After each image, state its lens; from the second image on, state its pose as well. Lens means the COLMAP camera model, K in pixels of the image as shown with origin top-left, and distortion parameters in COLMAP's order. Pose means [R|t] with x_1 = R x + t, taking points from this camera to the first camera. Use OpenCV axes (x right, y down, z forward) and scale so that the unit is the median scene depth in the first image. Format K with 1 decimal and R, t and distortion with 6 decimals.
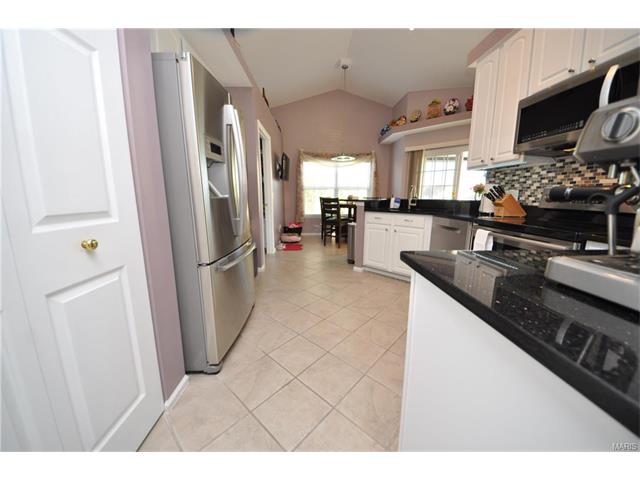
lens RADIAL K [[229.8, 0, 324.0], [0, 229.8, 237.5], [0, 0, 1]] dist [0.016975, -0.015209]
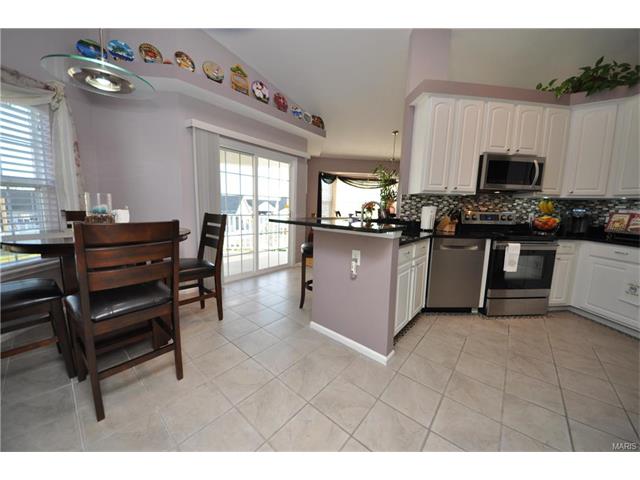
lens RADIAL K [[229.8, 0, 324.0], [0, 229.8, 237.5], [0, 0, 1]] dist [0.016975, -0.015209]
pose [[-0.035495, -0.136181, 0.990048, -0.491297], [0.150108, 0.978707, 0.140003, -0.334225], [-0.988032, 0.153584, -0.014297, 1.647663]]
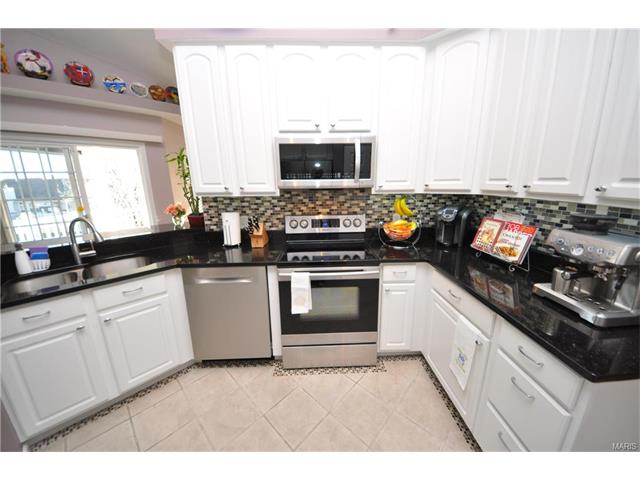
lens RADIAL K [[233.8, 0, 322.6], [0, 233.8, 236.5], [0, 0, 1]] dist [0.019301, -0.010679]
pose [[0.035207, -0.236462, 0.971003, -0.150954], [0.190920, 0.955302, 0.225716, -0.287478], [-0.980974, 0.177437, 0.078778, 0.622365]]
